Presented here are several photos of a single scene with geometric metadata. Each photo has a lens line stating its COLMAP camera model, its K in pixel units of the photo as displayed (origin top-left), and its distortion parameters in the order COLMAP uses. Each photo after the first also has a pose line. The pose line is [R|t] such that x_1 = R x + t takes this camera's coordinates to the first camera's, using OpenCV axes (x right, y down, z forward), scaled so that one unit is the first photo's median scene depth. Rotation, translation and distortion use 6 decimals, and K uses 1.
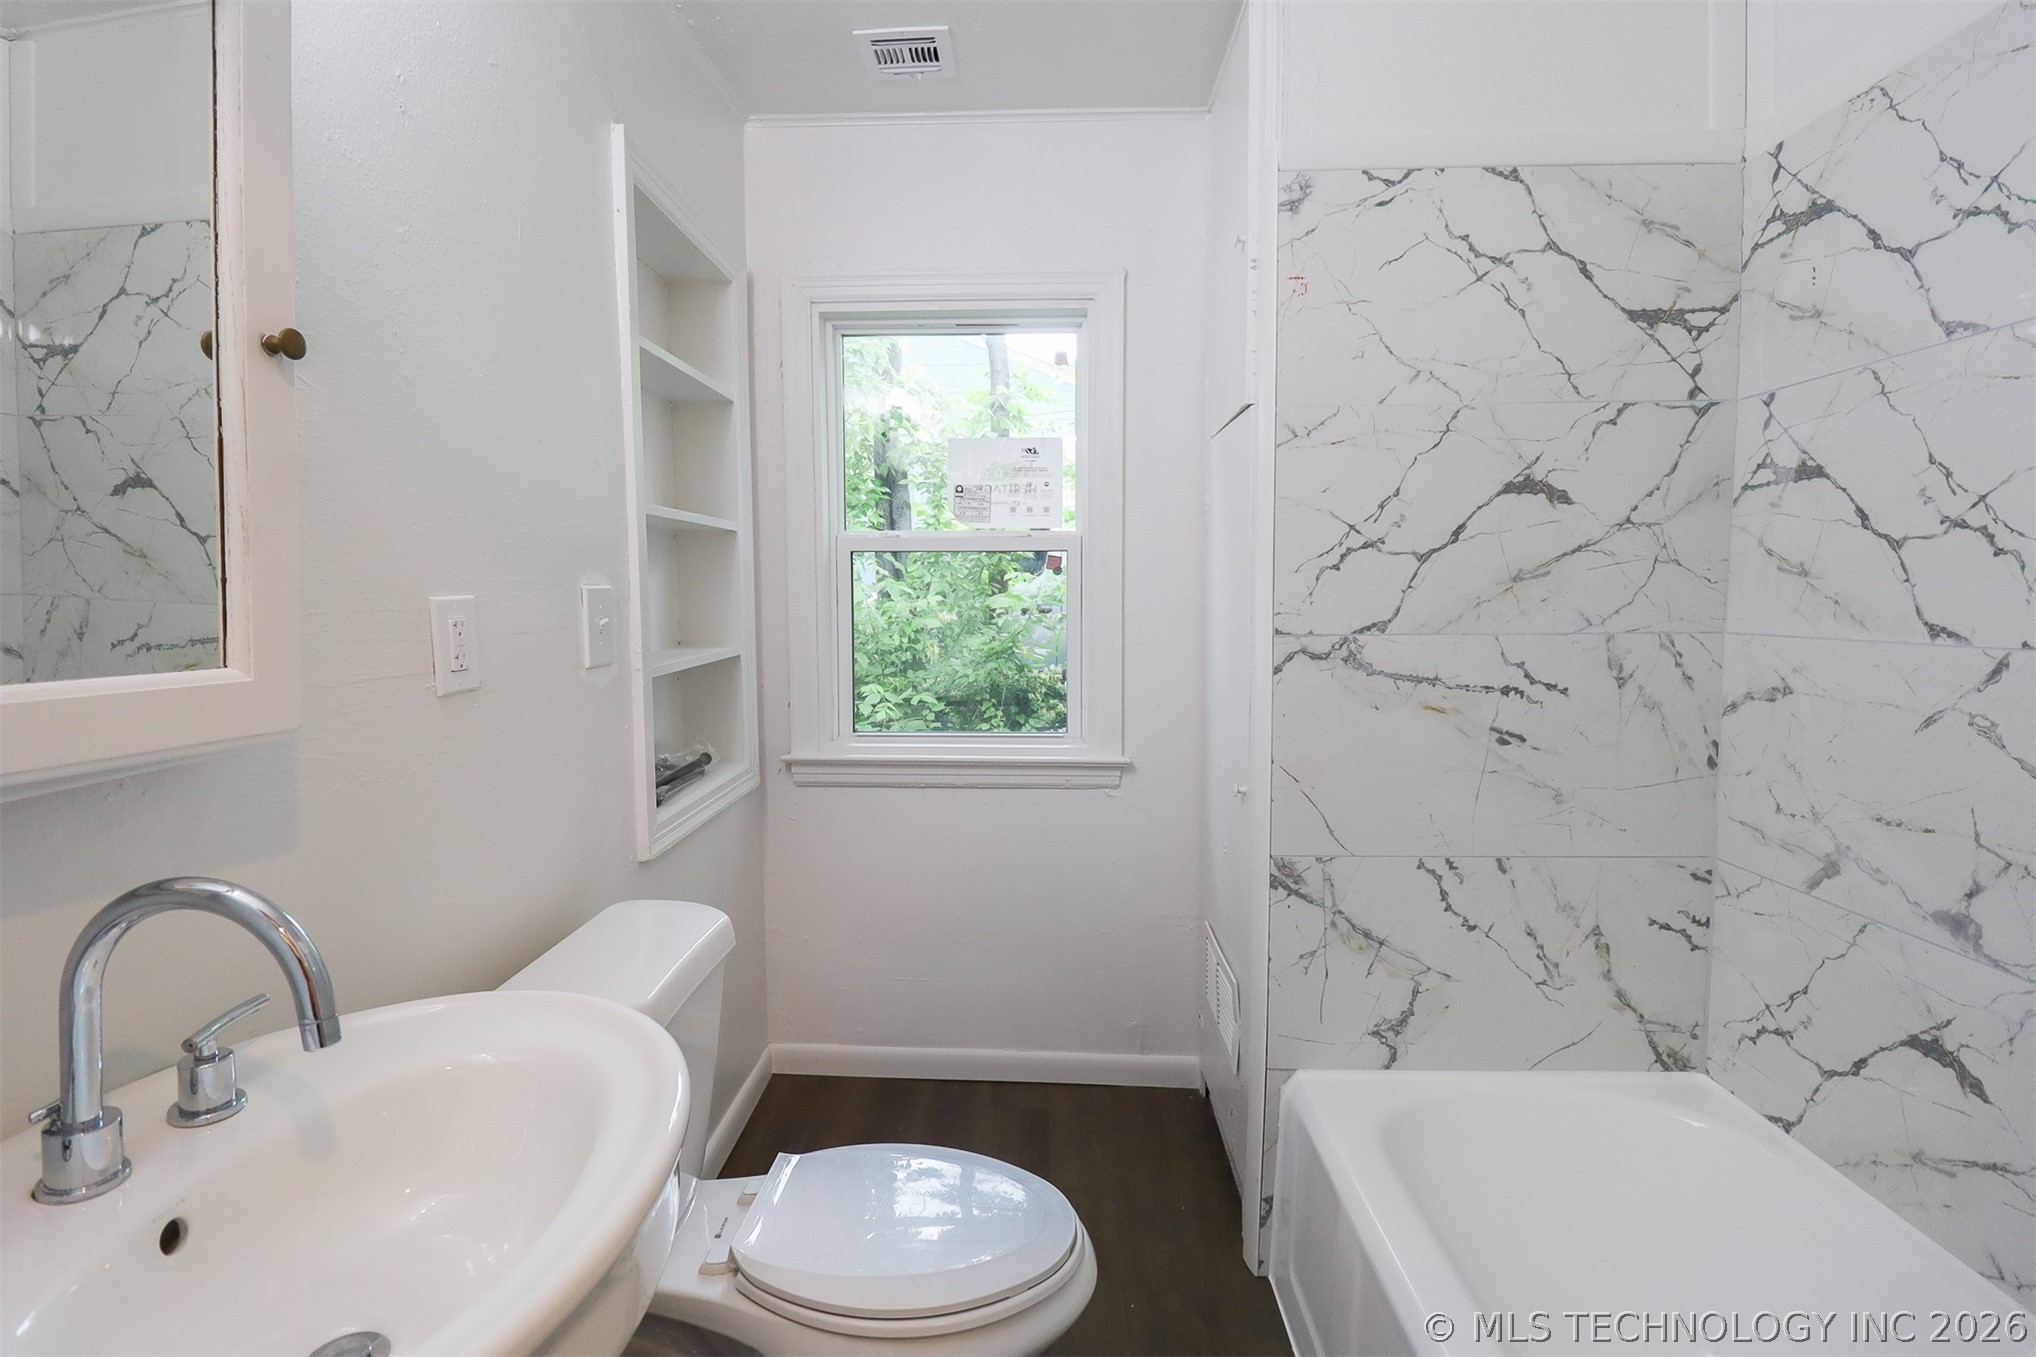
lens RADIAL K [[937.4, 0, 1008.8], [0, 937.4, 649.6], [0, 0, 1]] dist [-0.001511, -0.013693]
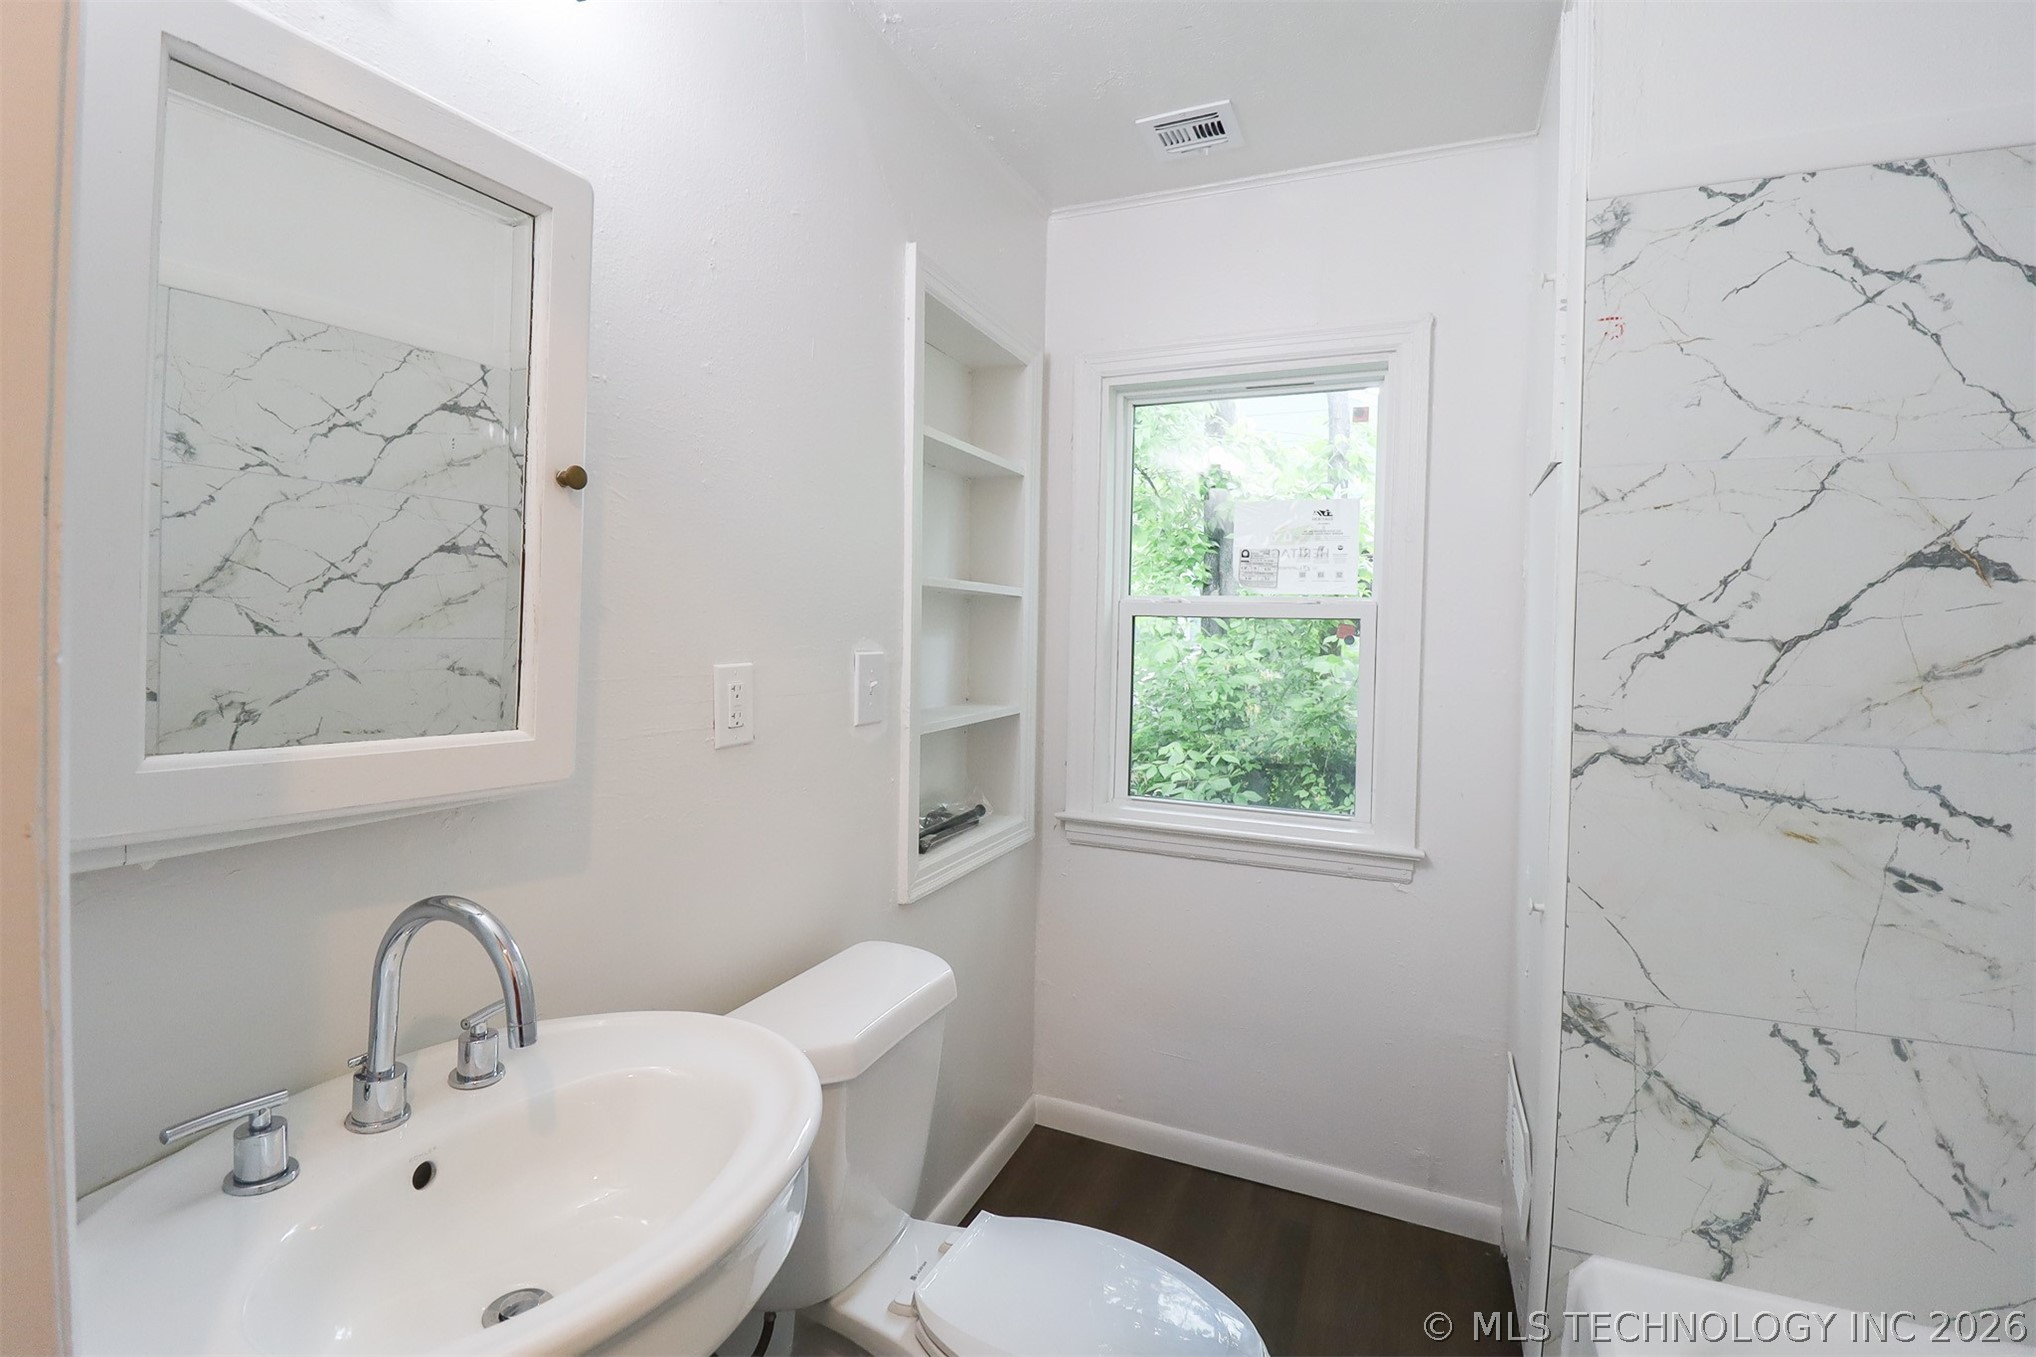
lens RADIAL K [[937.4, 0, 1008.8], [0, 937.4, 649.6], [0, 0, 1]] dist [-0.001511, -0.013693]
pose [[0.930363, 0.030131, -0.365398, 0.111962], [-0.047998, 0.998050, -0.039911, -0.030838], [0.363483, 0.054670, 0.929995, 0.015328]]
